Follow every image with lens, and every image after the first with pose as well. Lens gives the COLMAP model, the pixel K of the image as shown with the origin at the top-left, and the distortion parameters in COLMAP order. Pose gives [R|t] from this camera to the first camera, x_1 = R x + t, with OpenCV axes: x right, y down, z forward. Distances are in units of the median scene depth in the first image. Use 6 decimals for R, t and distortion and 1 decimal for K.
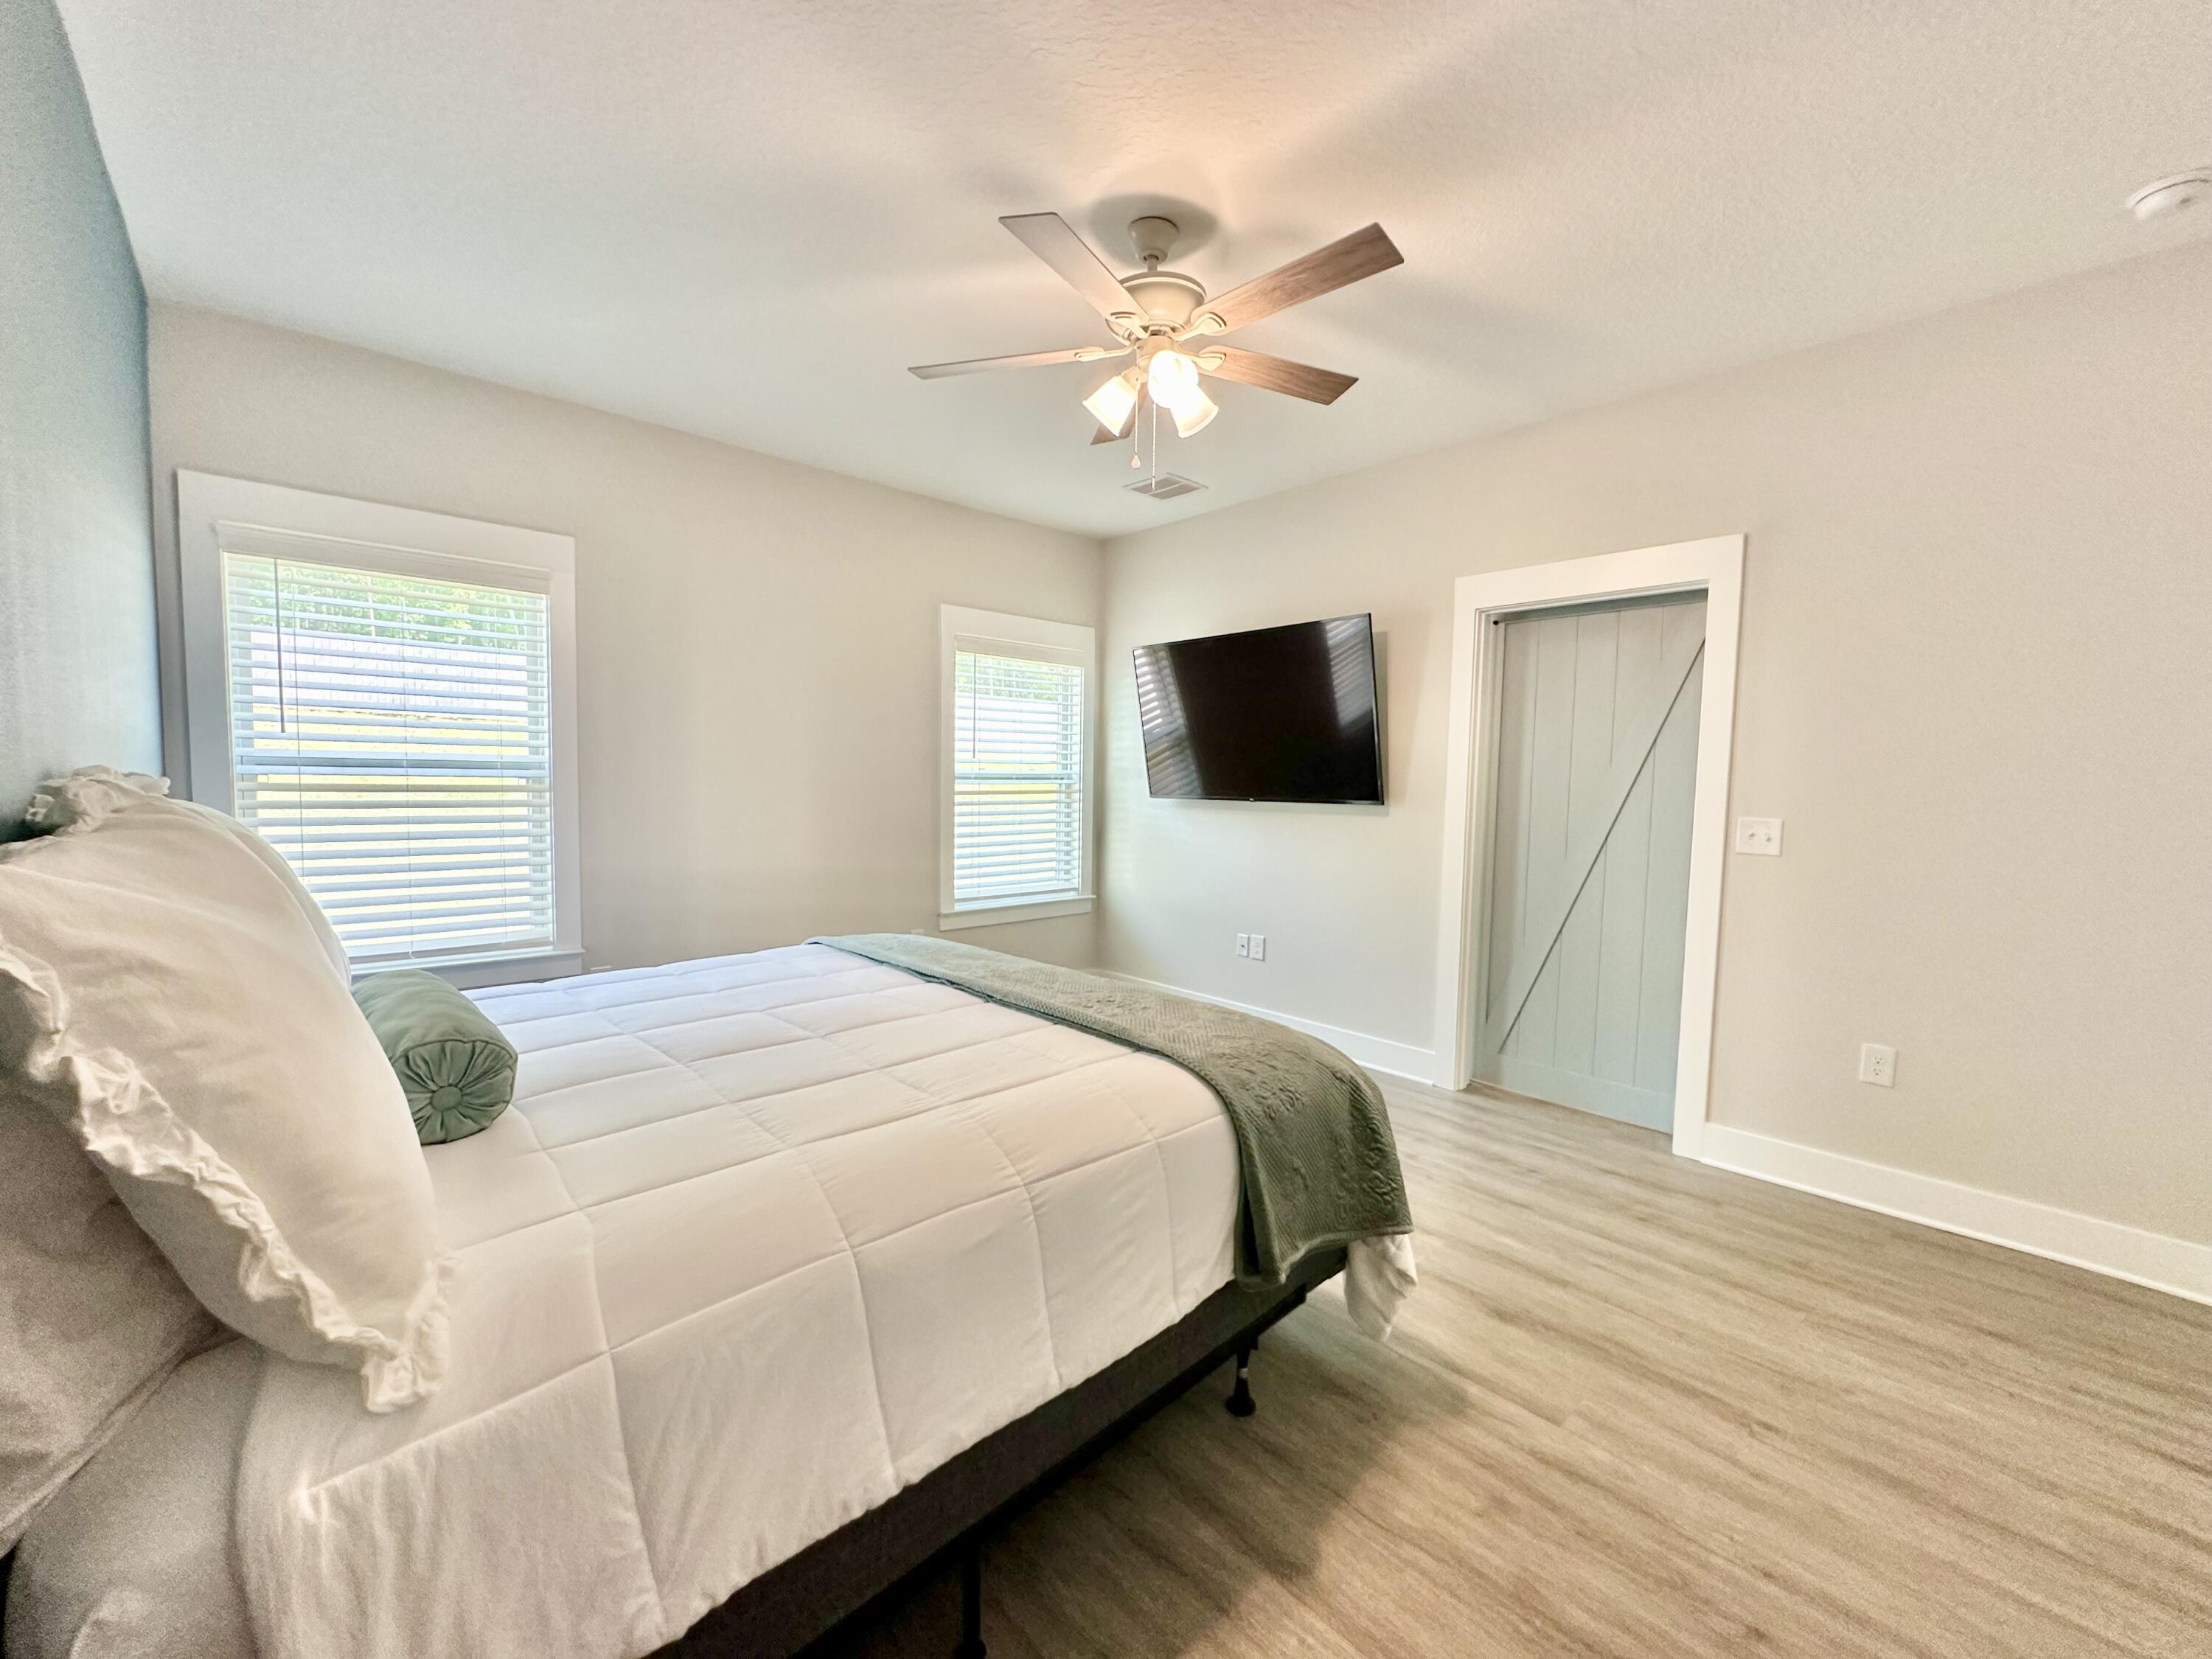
lens RADIAL K [[882.3, 0, 1107.4], [0, 882.3, 831.4], [0, 0, 1]] dist [-0.002968, 0.001200]
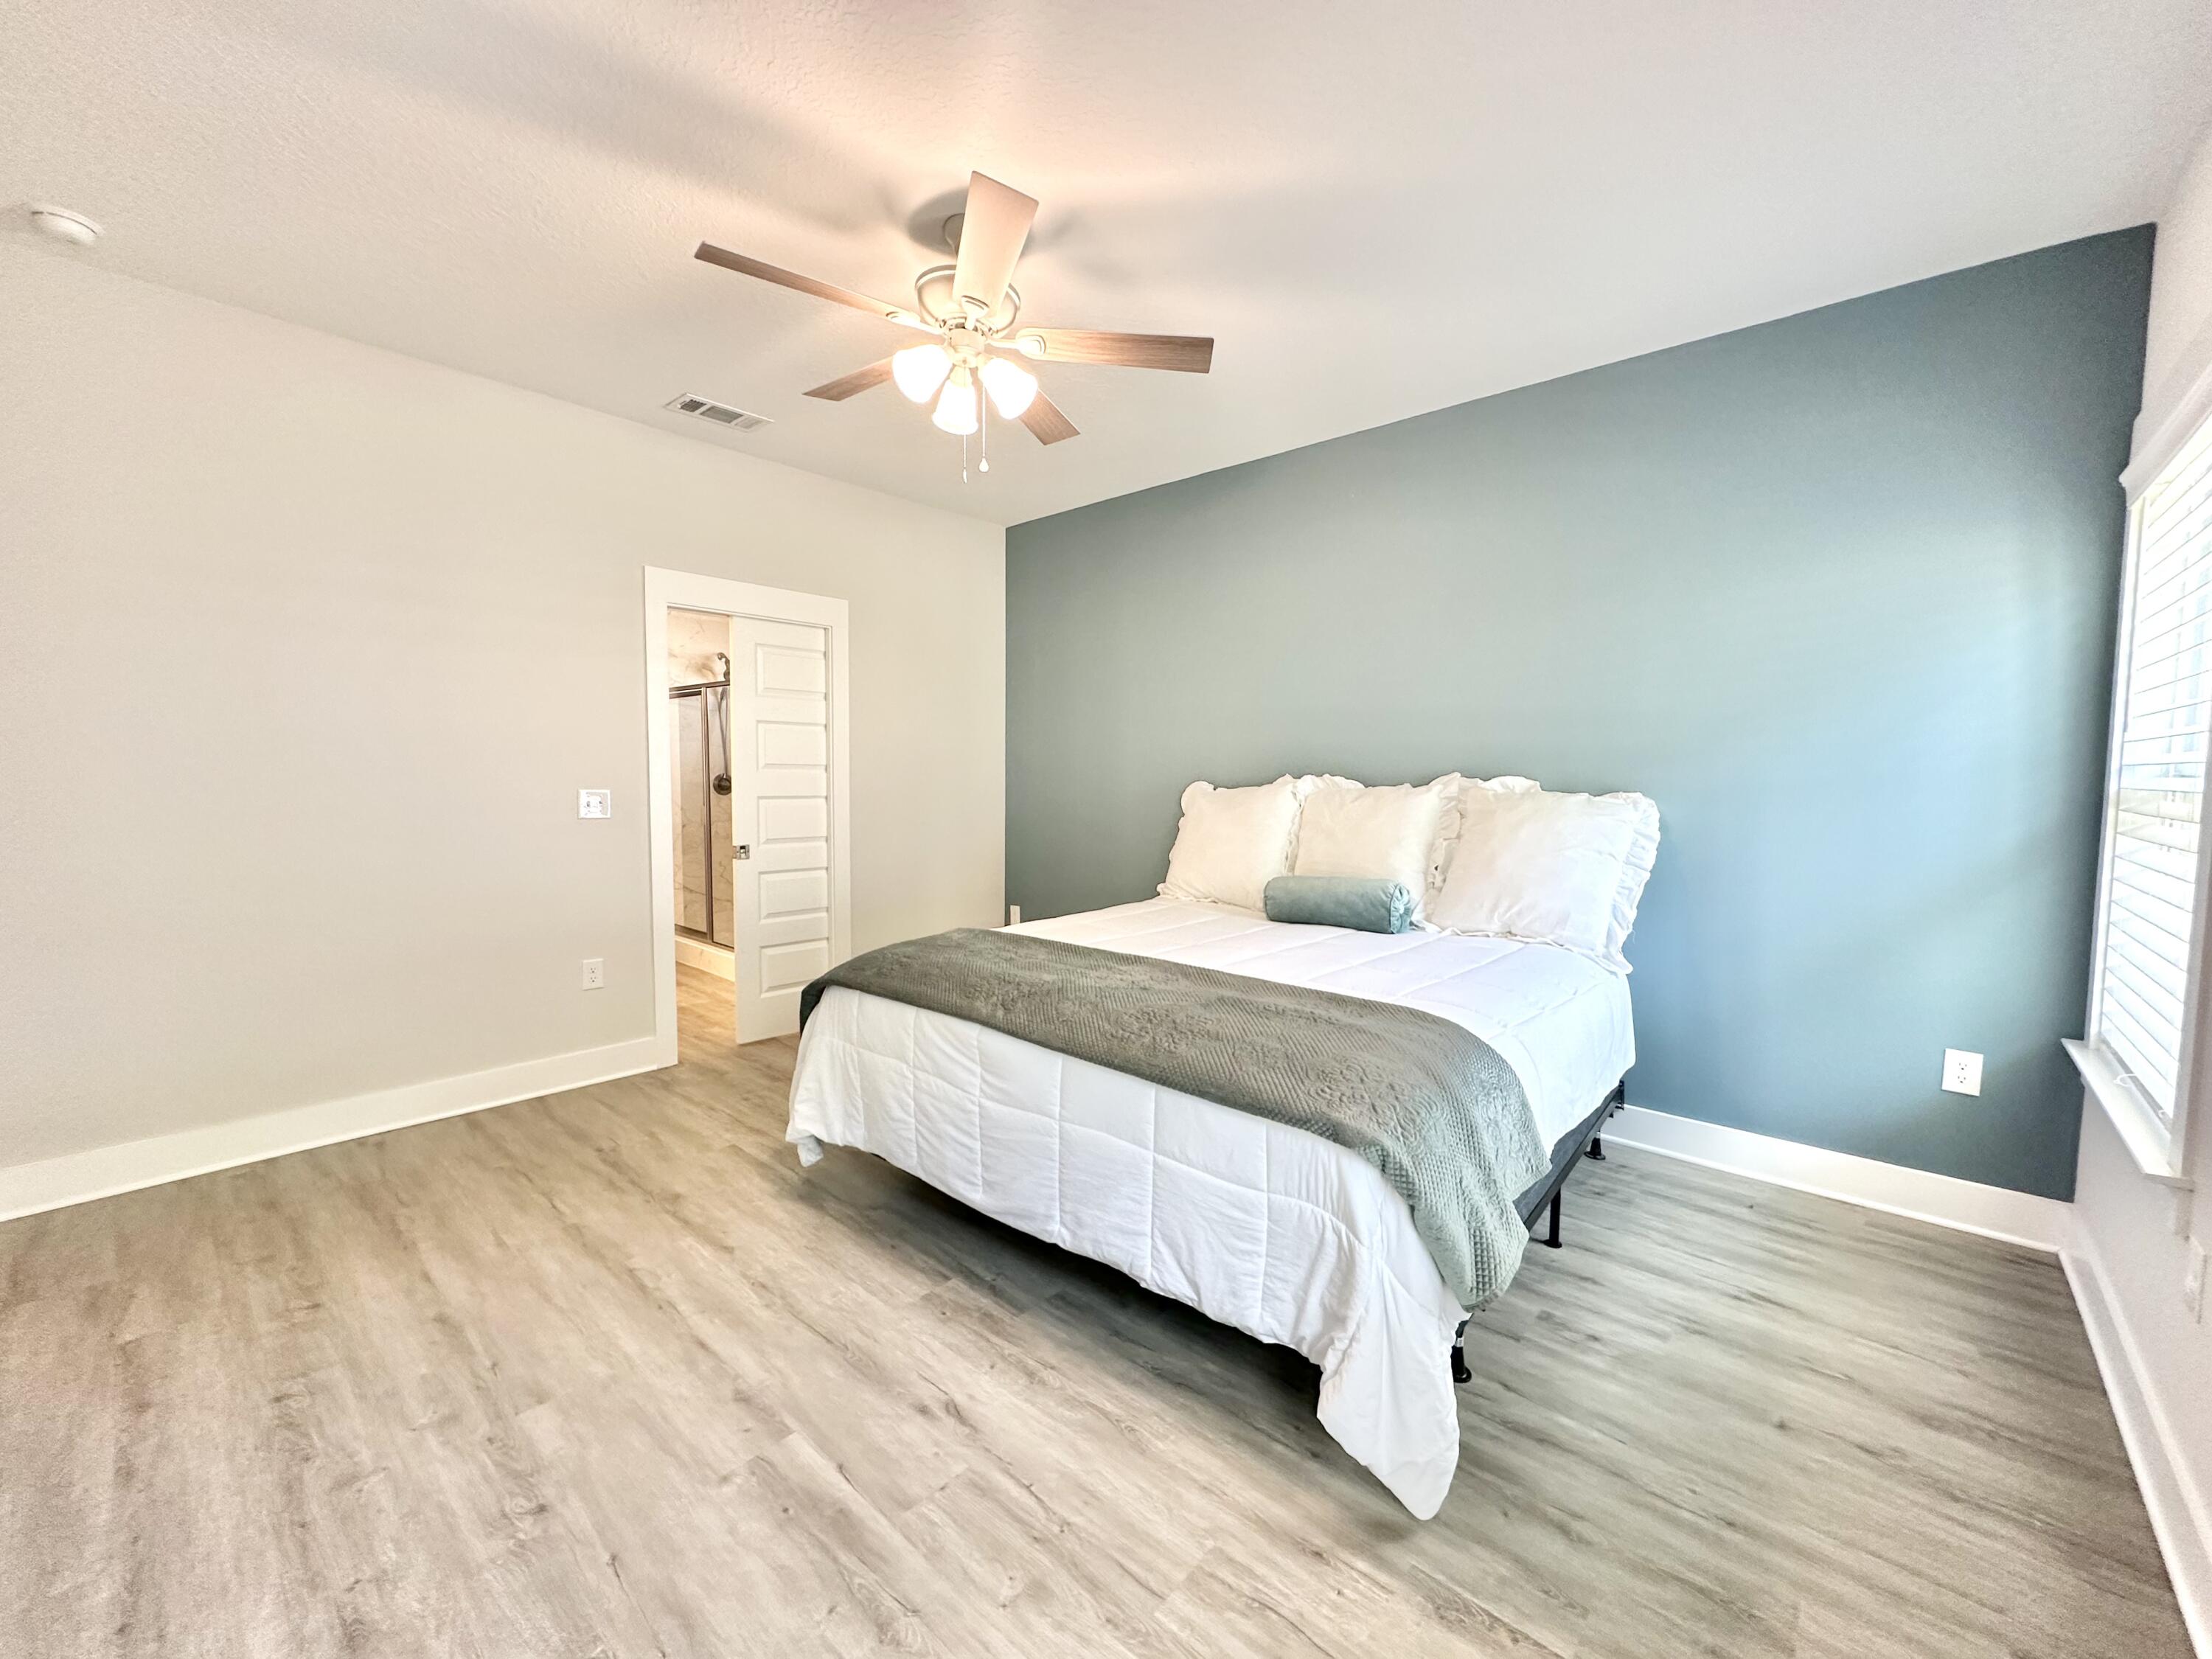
lens RADIAL K [[882.3, 0, 1103.3], [0, 882.3, 837.1], [0, 0, 1]] dist [-0.002968, 0.001200]
pose [[-0.994799, -0.017213, -0.100392, -0.010620], [-0.029855, 0.991604, 0.125821, -0.101305], [0.097384, 0.128164, -0.986960, 1.861153]]
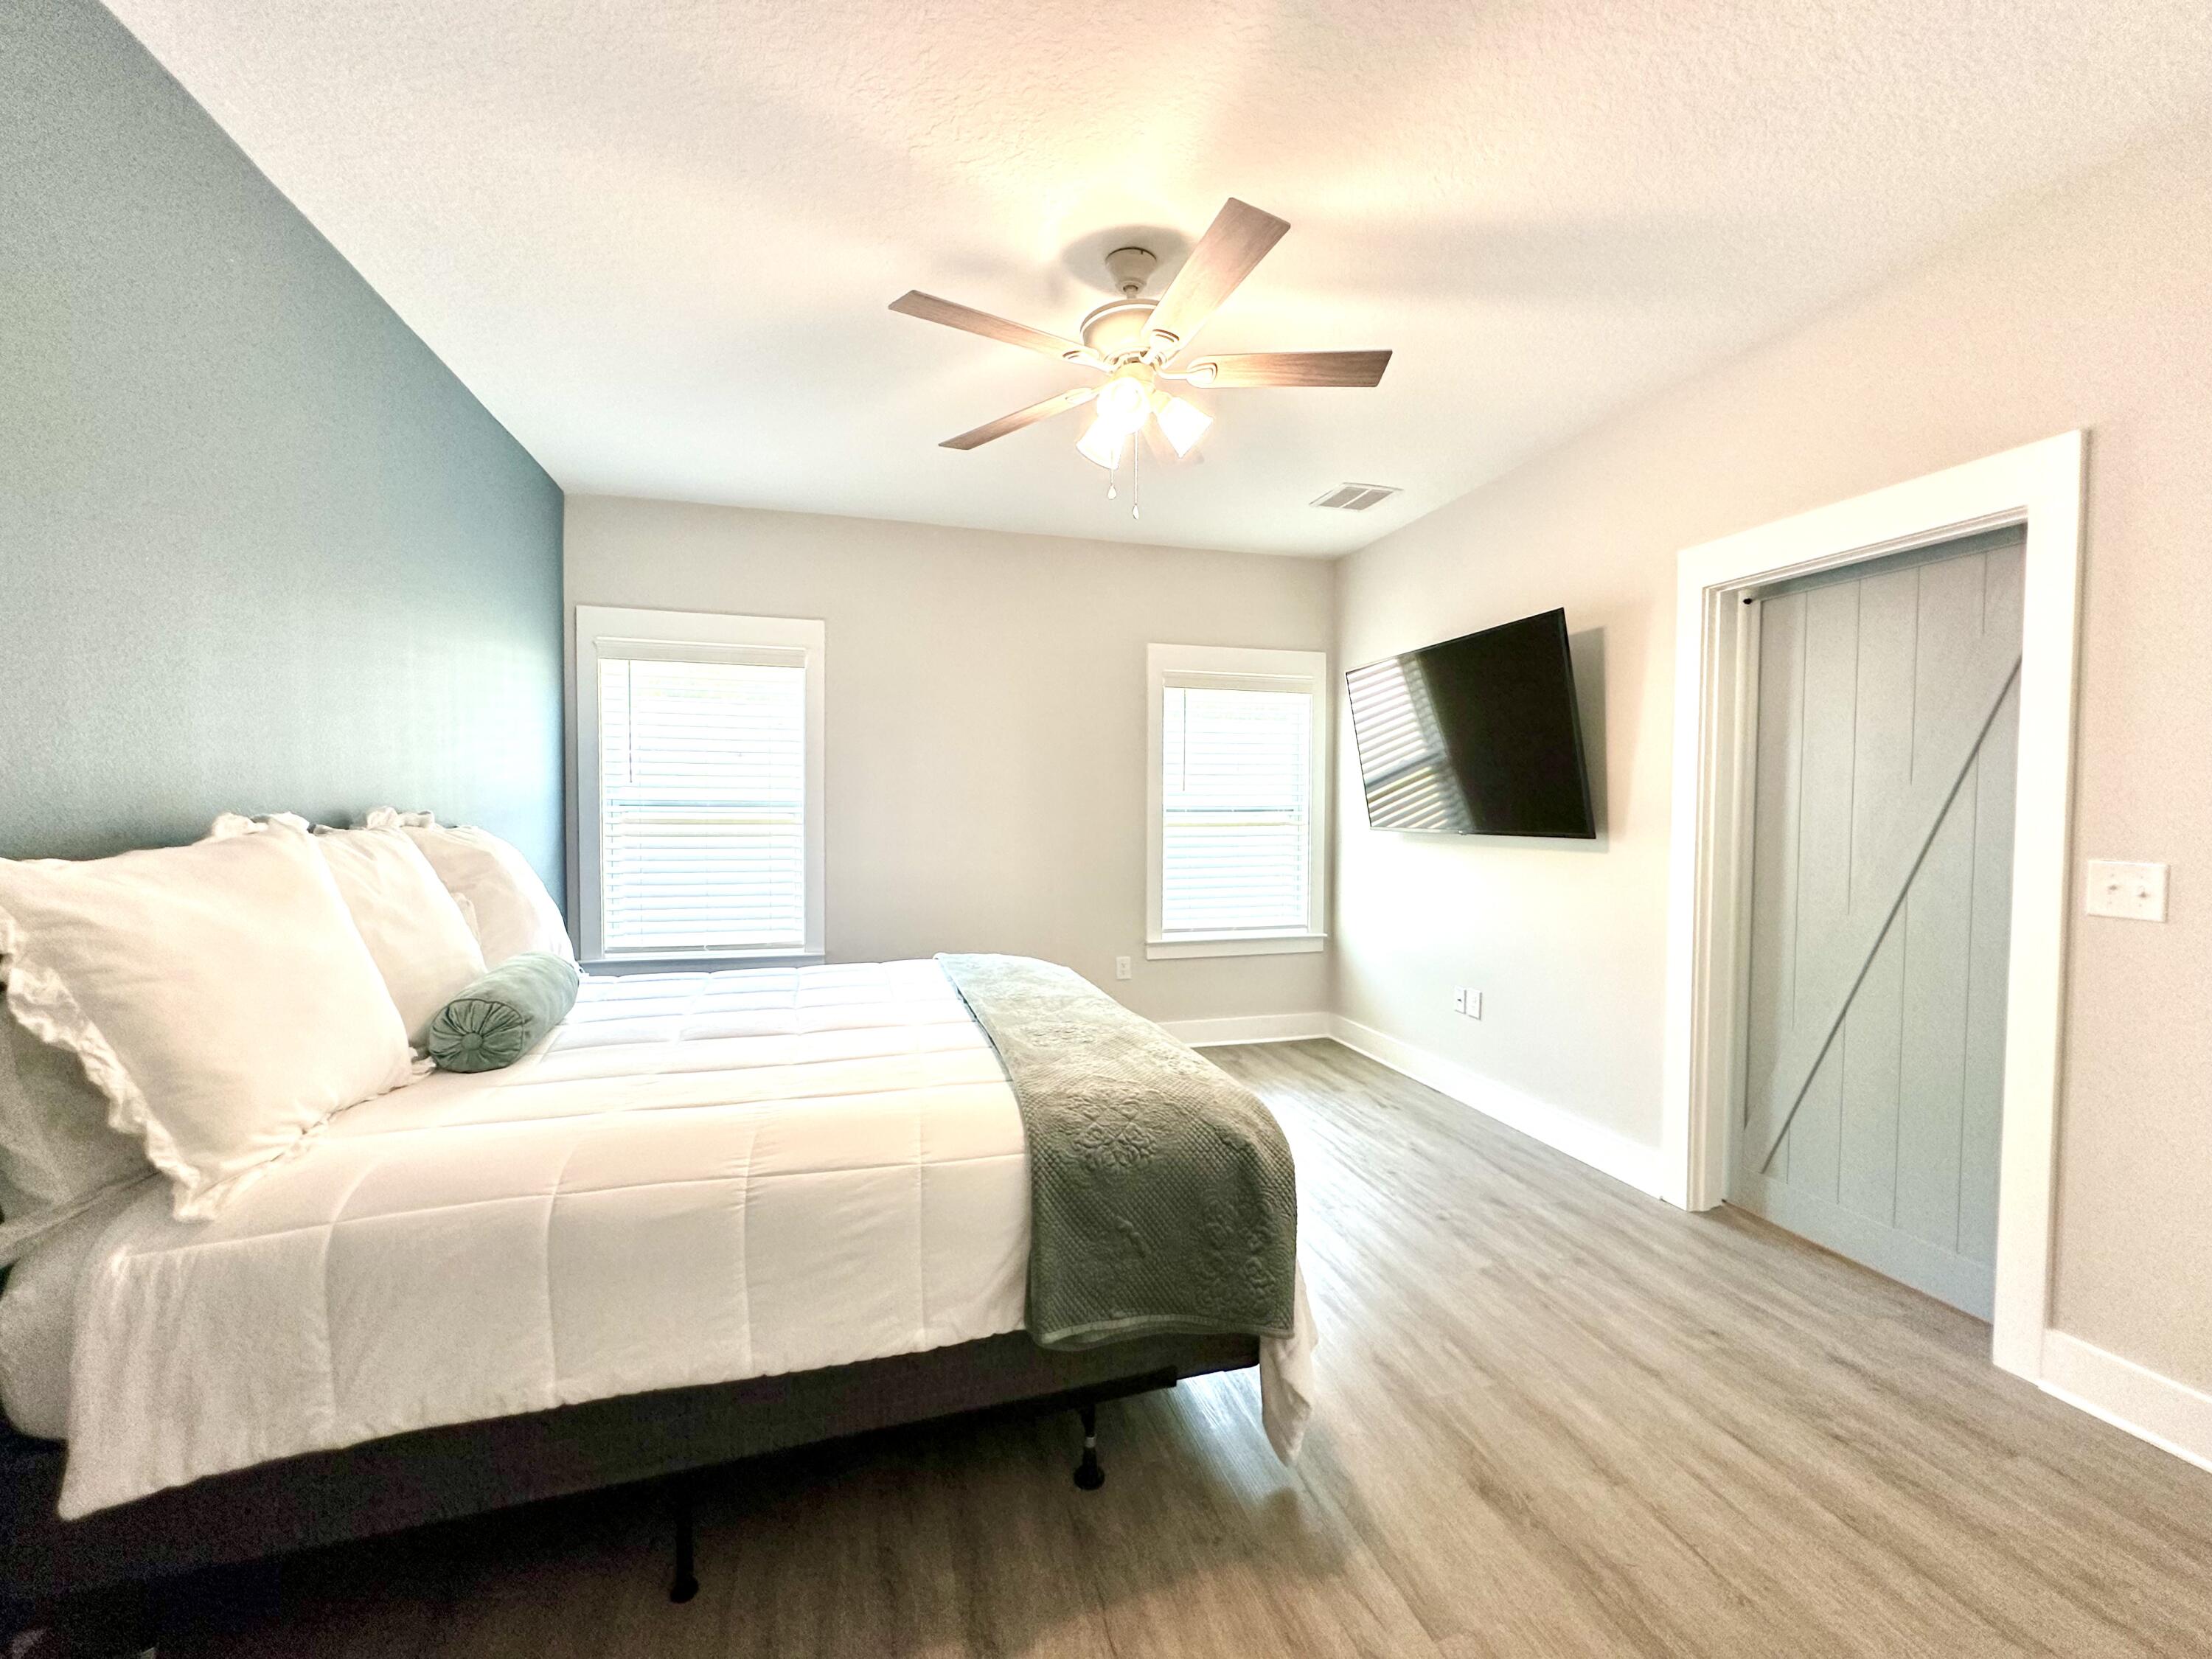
lens RADIAL K [[882.3, 0, 1106.9], [0, 882.3, 831.5], [0, 0, 1]] dist [-0.002968, 0.001200]
pose [[0.890914, 0.002050, -0.454168, 0.424161], [-0.019377, 0.999251, -0.033500, -0.001402], [0.453759, 0.038646, 0.890286, 0.107949]]
